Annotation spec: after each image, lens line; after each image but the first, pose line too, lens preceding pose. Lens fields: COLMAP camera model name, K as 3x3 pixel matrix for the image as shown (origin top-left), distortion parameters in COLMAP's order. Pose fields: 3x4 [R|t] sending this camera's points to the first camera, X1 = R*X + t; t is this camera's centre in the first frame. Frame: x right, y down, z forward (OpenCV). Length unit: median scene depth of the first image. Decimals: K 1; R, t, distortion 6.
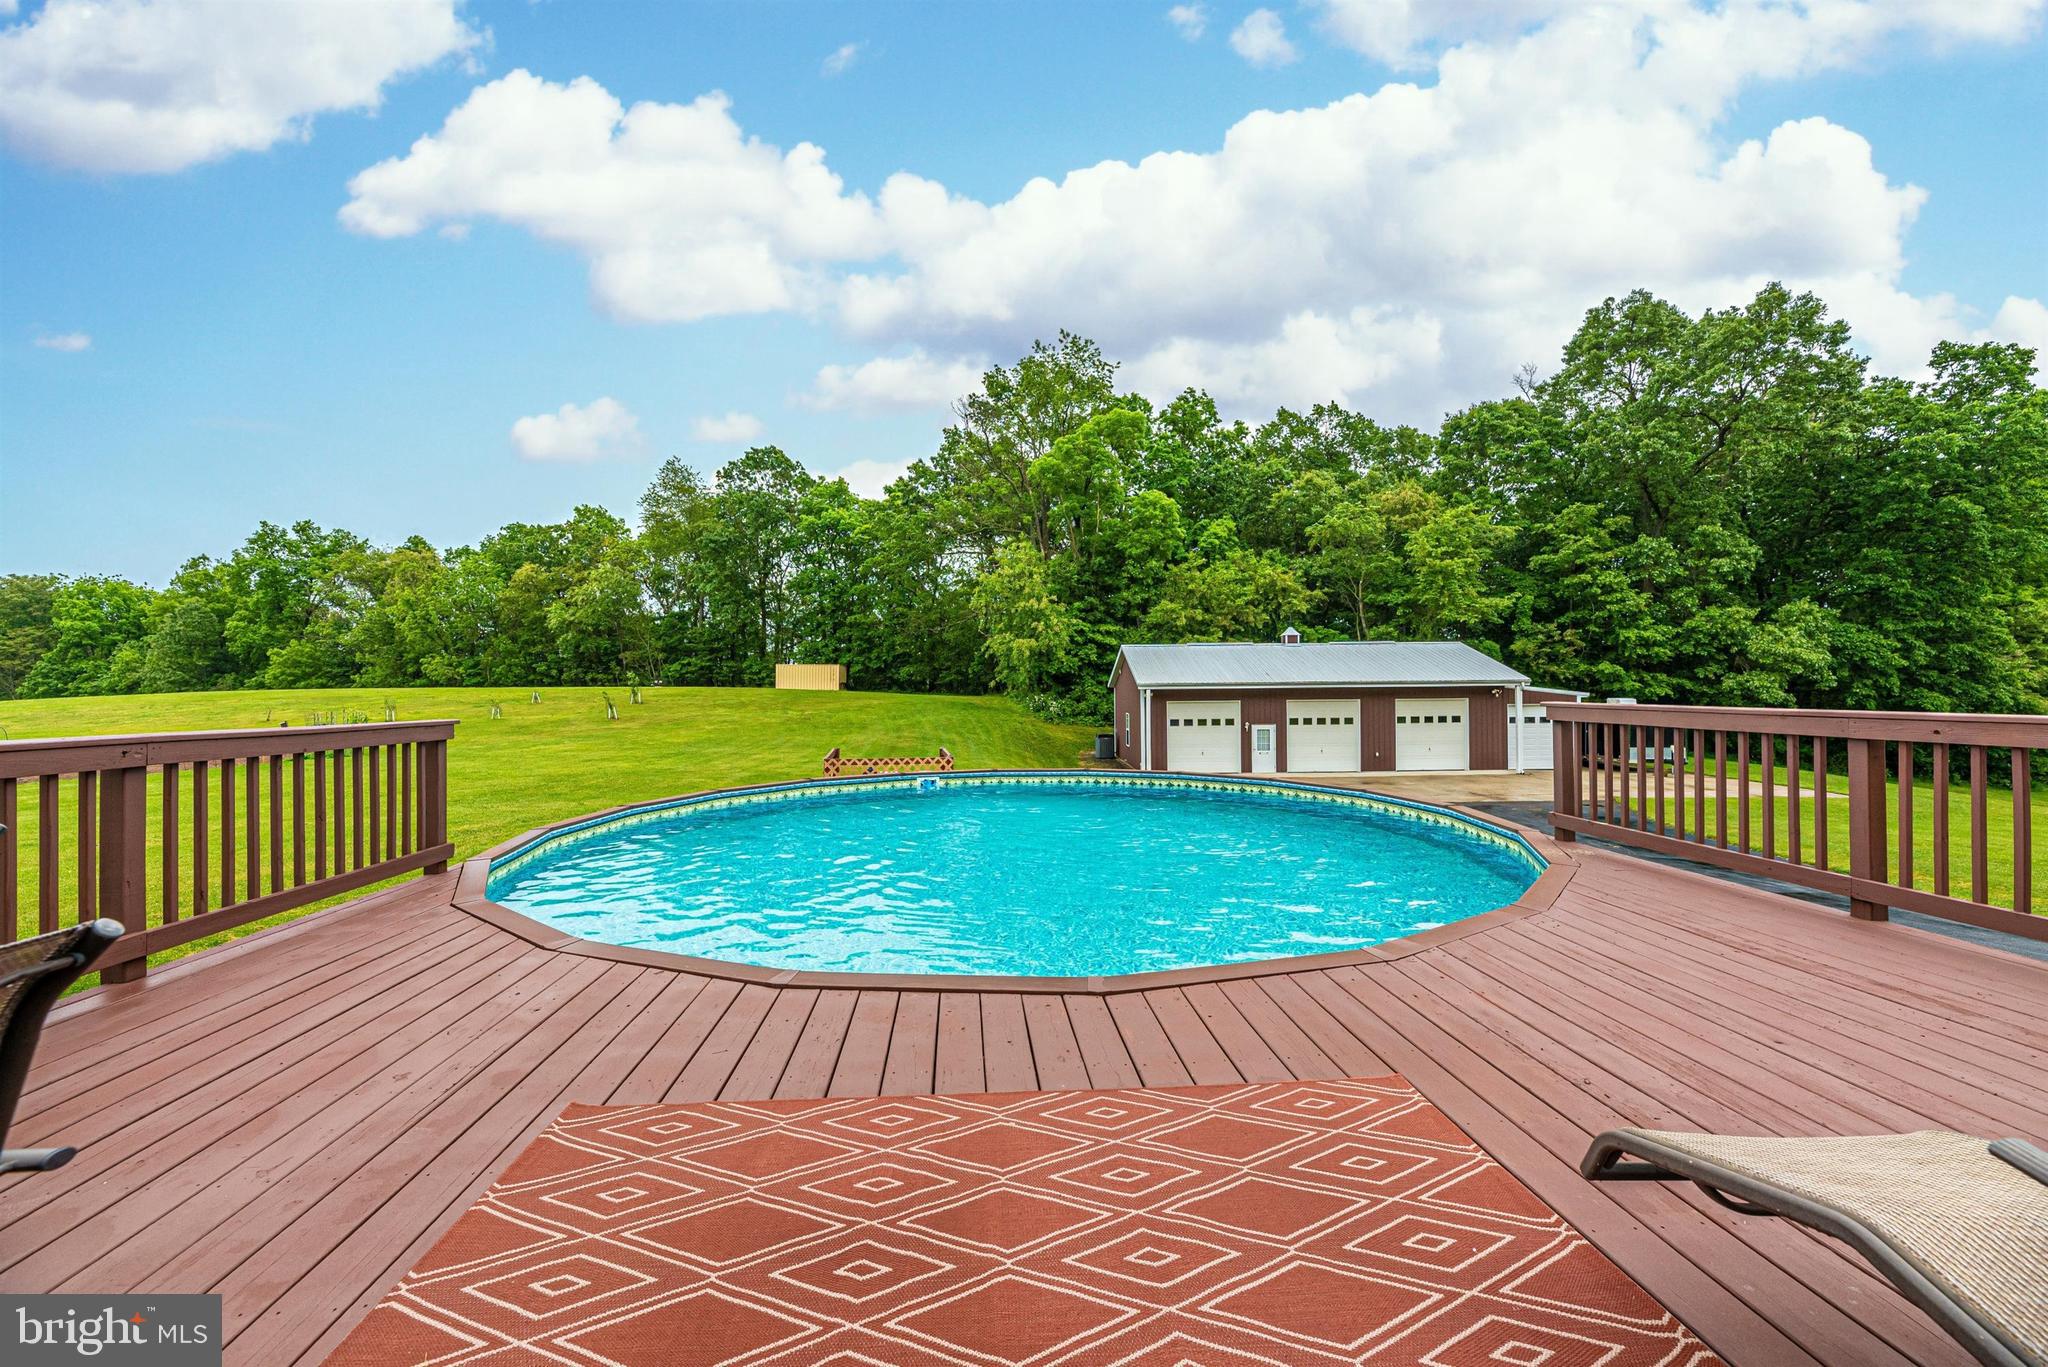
lens RADIAL K [[822.8, 0, 1019.0], [0, 822.8, 689.4], [0, 0, 1]] dist [-0.000557, 0.000946]
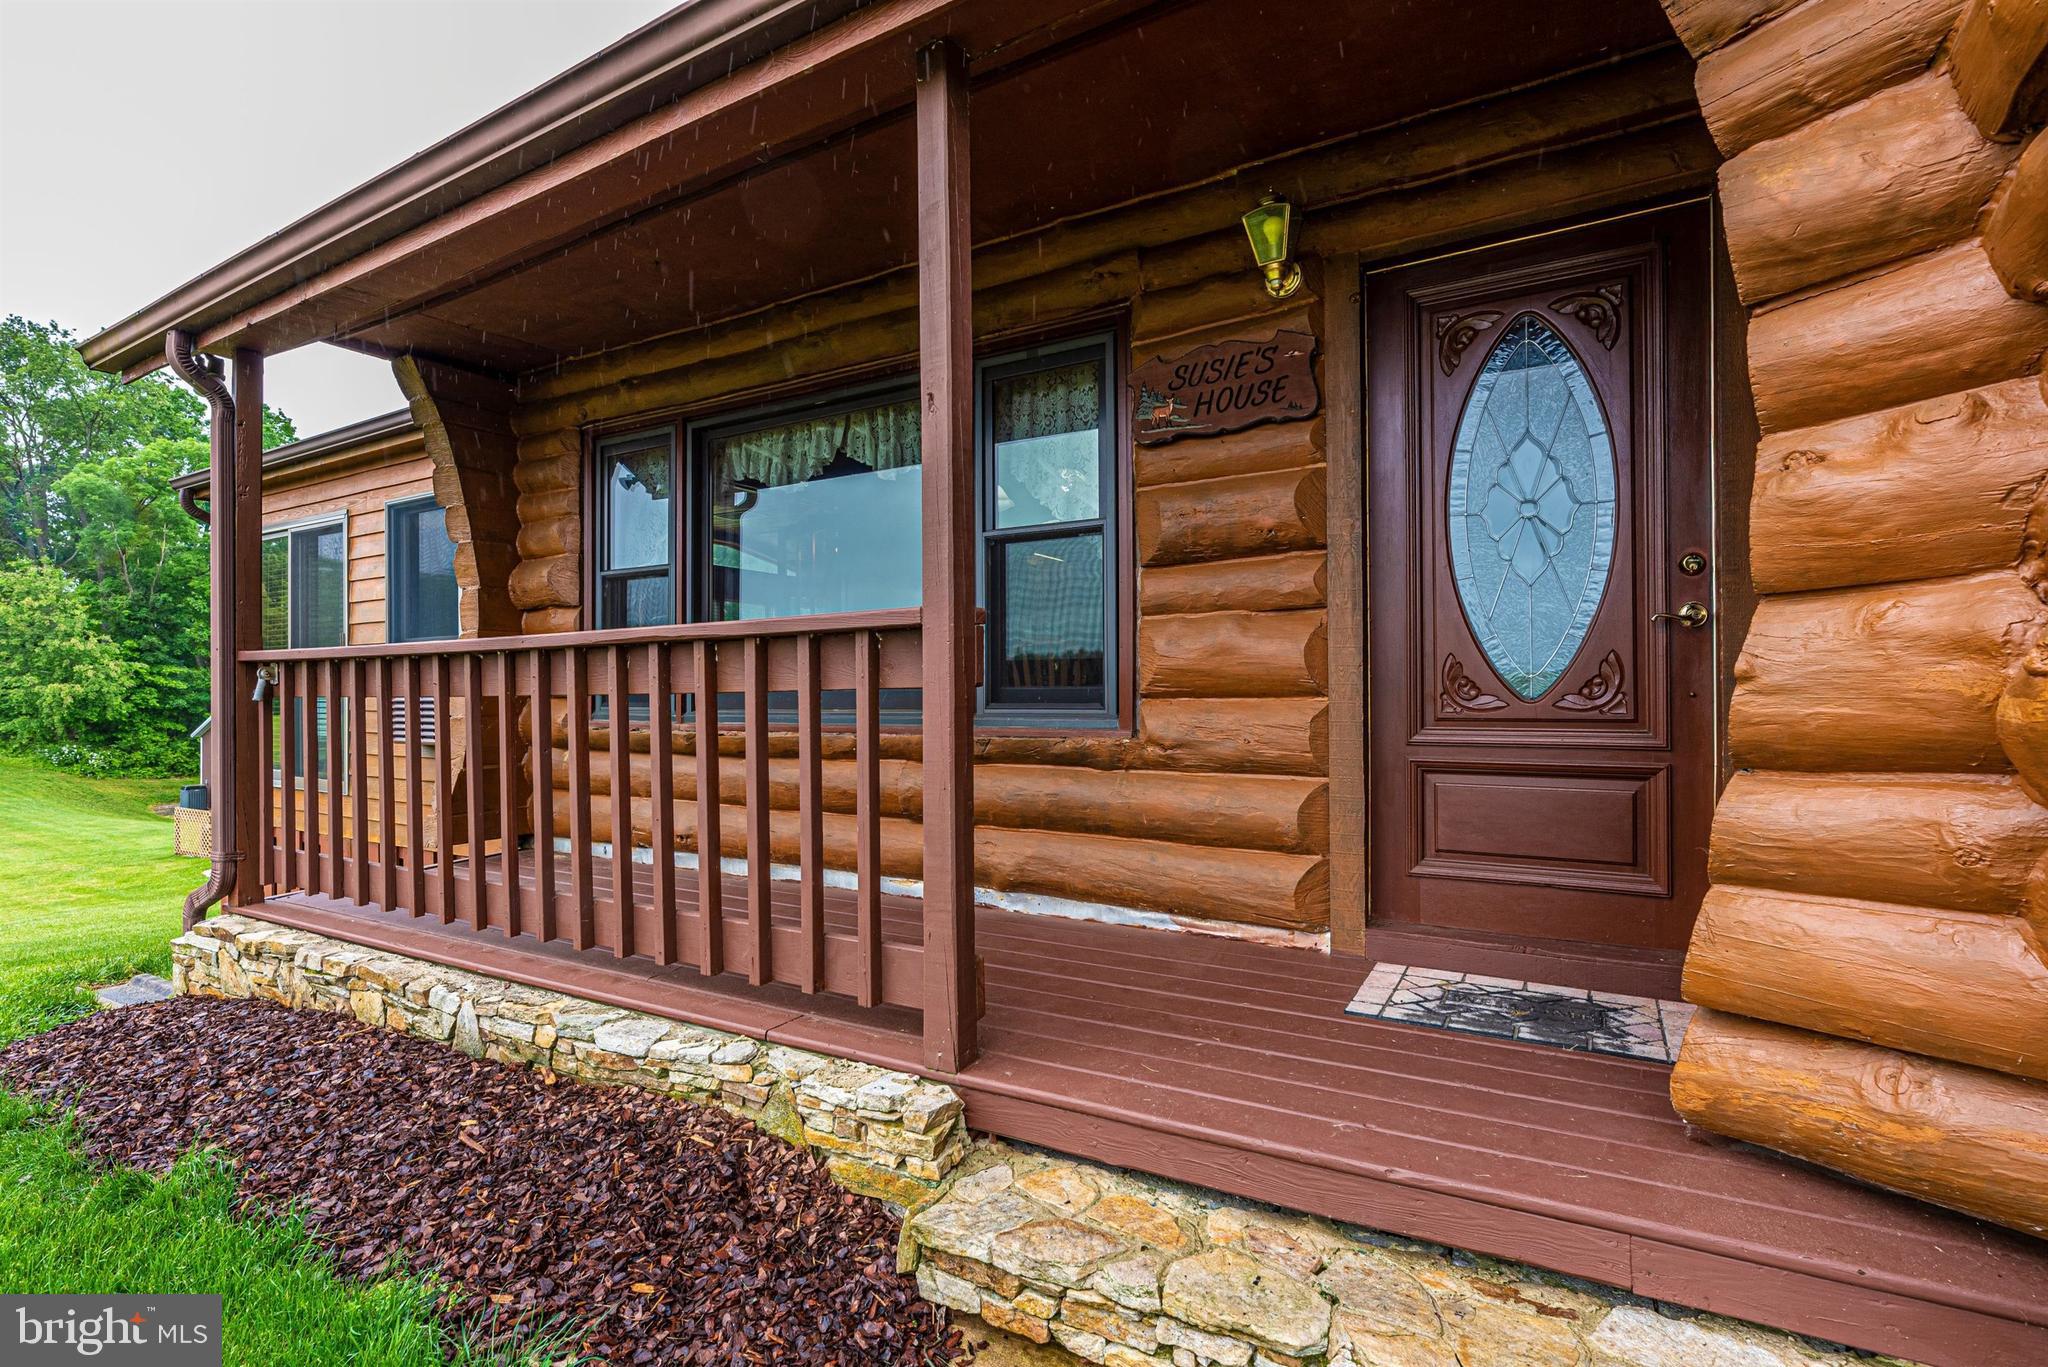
lens RADIAL K [[934.8, 0, 1032.4], [0, 934.8, 688.1], [0, 0, 1]] dist [0.003221, 0.000321]
pose [[0.560923, 0.014014, 0.827749, -0.245543], [0.004641, 0.999788, -0.020071, -0.032636], [-0.827855, 0.015100, 0.560739, -0.422514]]
